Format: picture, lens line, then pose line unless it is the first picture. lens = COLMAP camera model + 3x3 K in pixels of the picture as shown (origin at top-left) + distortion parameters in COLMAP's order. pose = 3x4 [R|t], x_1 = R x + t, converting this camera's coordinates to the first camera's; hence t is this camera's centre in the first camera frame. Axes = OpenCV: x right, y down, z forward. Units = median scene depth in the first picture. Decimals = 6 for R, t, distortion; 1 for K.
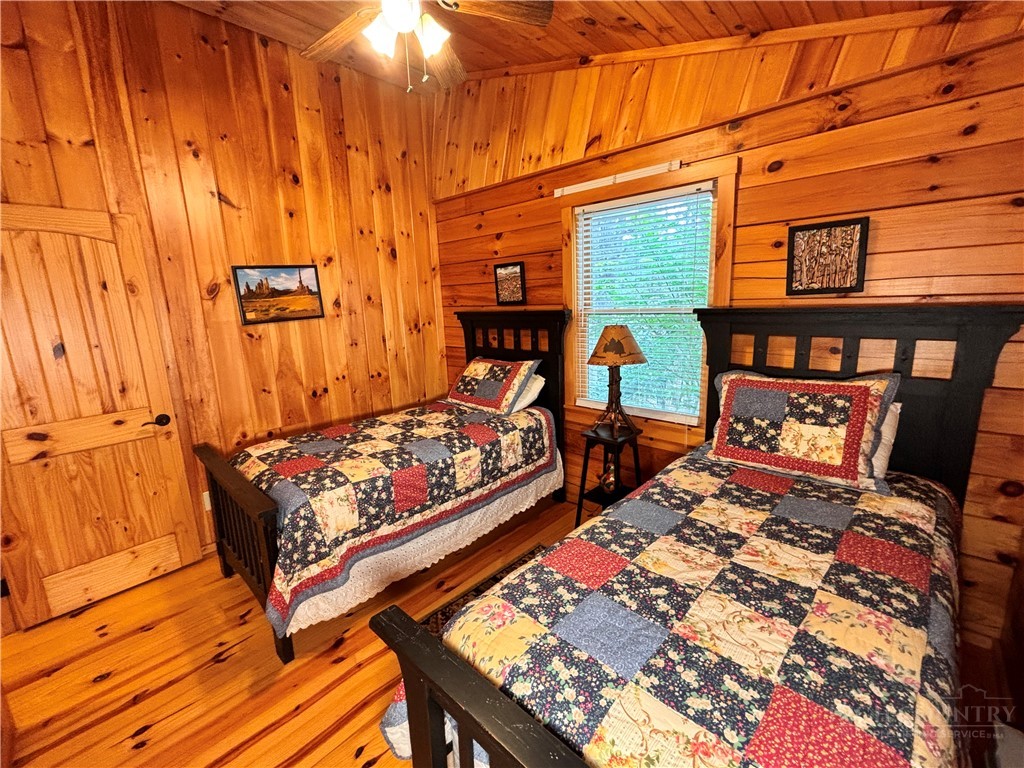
lens RADIAL K [[429.1, 0, 508.8], [0, 429.1, 383.7], [0, 0, 1]] dist [0.033509, -0.019873]
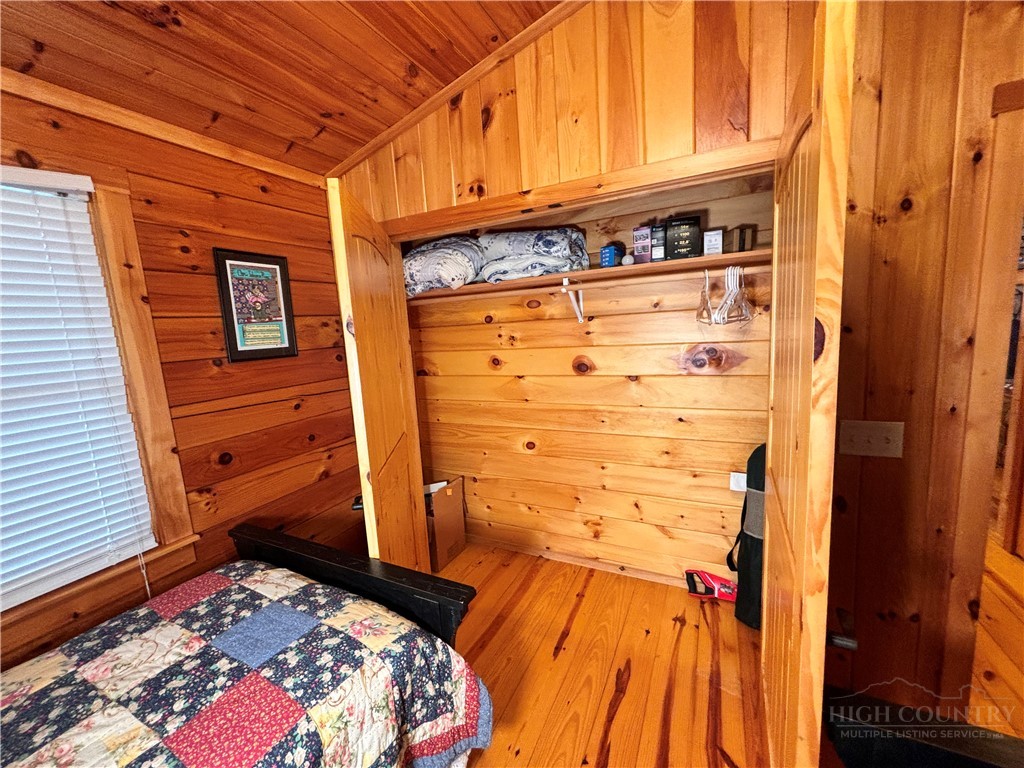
lens RADIAL K [[413.8, 0, 511.5], [0, 413.8, 383.7], [0, 0, 1]] dist [0.000637, 0.000268]
pose [[-0.952965, 0.136197, -0.270754, -0.095611], [0.037874, 0.939855, 0.339468, -0.211076], [0.300704, 0.313247, -0.900807, 1.017309]]
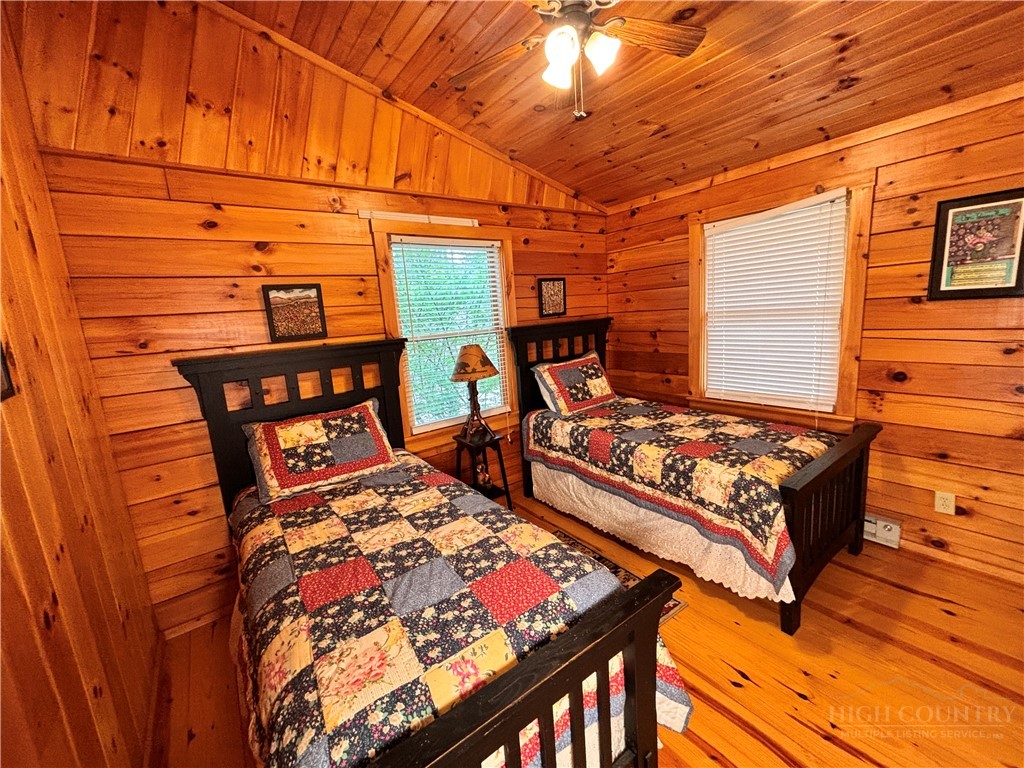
lens RADIAL K [[413.8, 0, 511.5], [0, 413.8, 383.7], [0, 0, 1]] dist [0.000637, 0.000268]
pose [[0.176553, -0.144590, 0.973613, -1.050306], [0.255311, 0.962024, 0.096571, -0.142964], [-0.950603, 0.231524, 0.206764, 0.860216]]
